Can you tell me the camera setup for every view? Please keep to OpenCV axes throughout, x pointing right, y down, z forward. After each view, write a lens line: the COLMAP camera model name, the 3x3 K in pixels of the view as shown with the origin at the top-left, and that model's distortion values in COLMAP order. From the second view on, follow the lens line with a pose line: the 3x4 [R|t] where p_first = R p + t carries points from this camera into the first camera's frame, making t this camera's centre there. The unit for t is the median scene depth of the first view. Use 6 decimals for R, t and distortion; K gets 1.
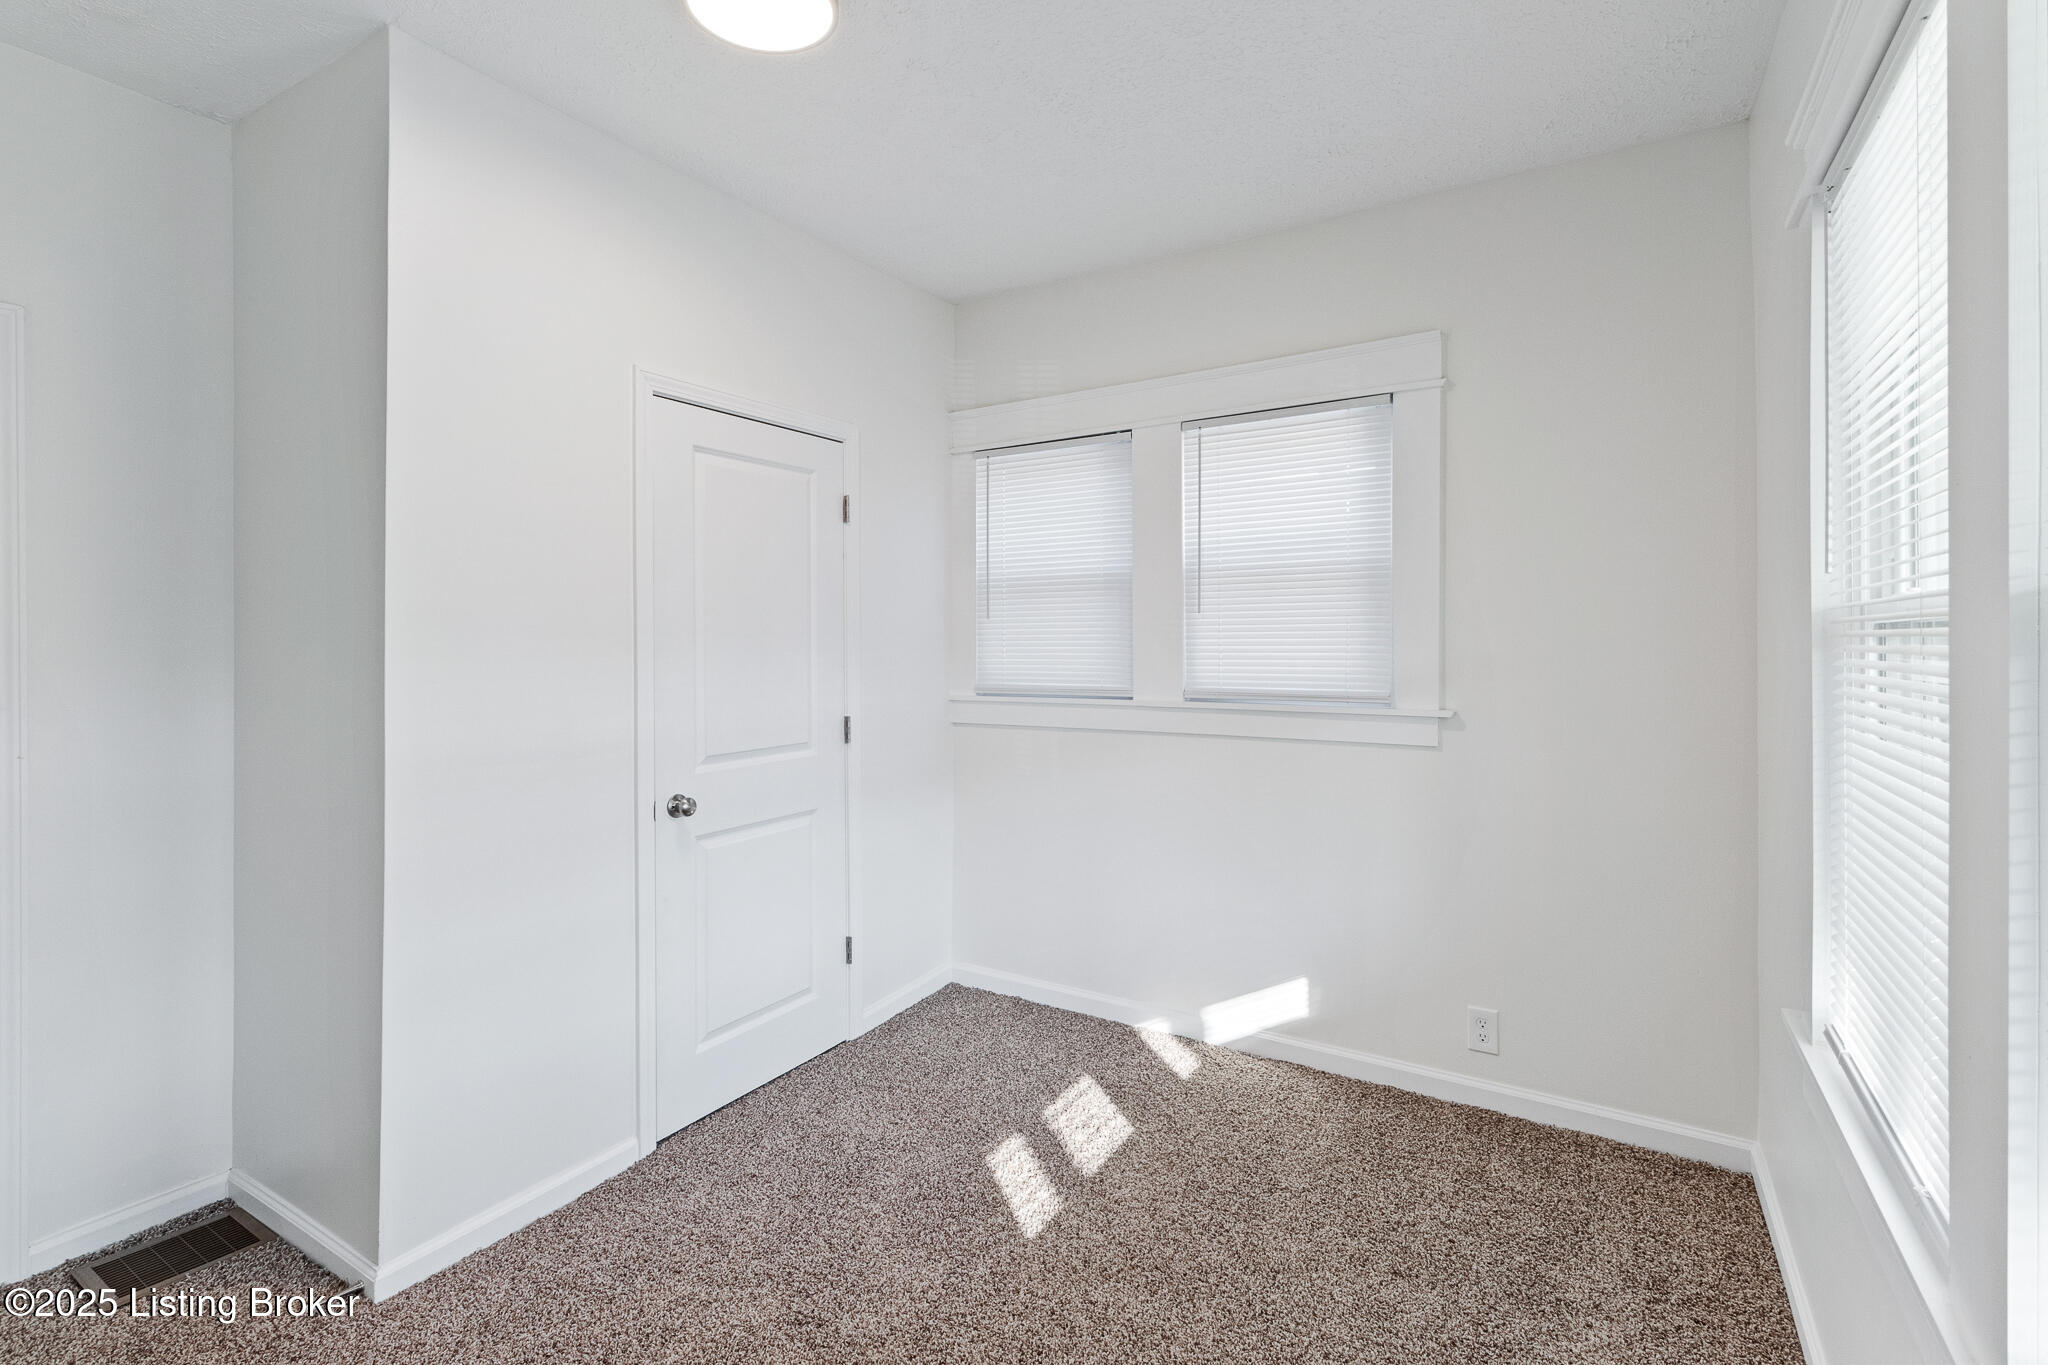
lens RADIAL K [[950.6, 0, 1020.0], [0, 950.6, 642.5], [0, 0, 1]] dist [0.000341, 0.000041]
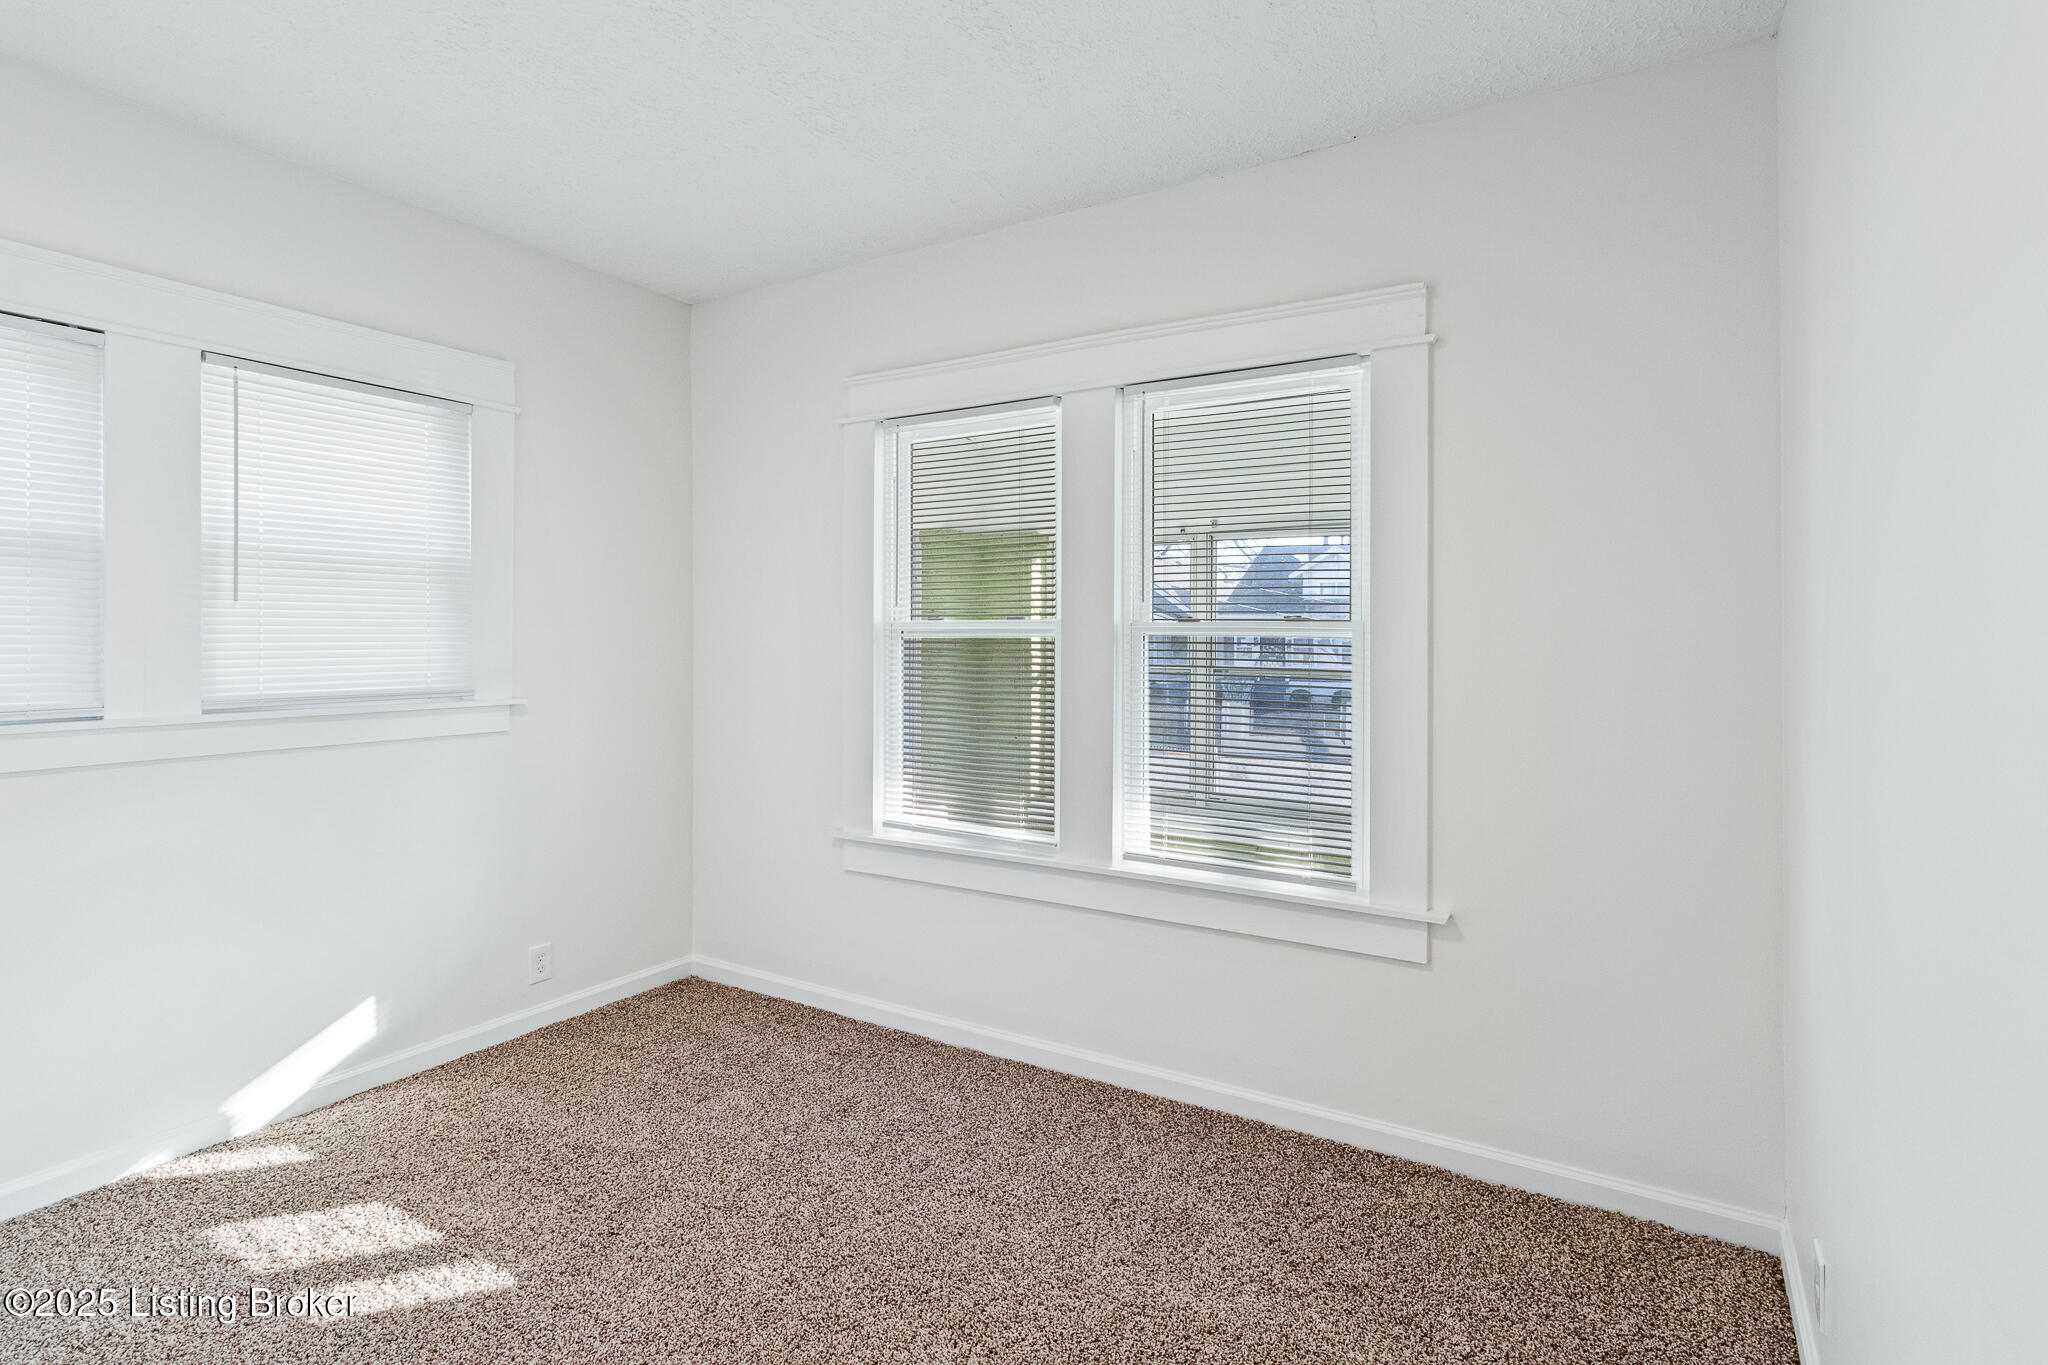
lens RADIAL K [[968.1, 0, 1023.8], [0, 968.1, 658.8], [0, 0, 1]] dist [-0.002254, -0.000406]
pose [[-0.018529, -0.015870, 0.999702, -0.673474], [0.001732, 0.999872, 0.015905, 0.006053], [-0.999827, 0.002026, -0.018499, 0.379863]]
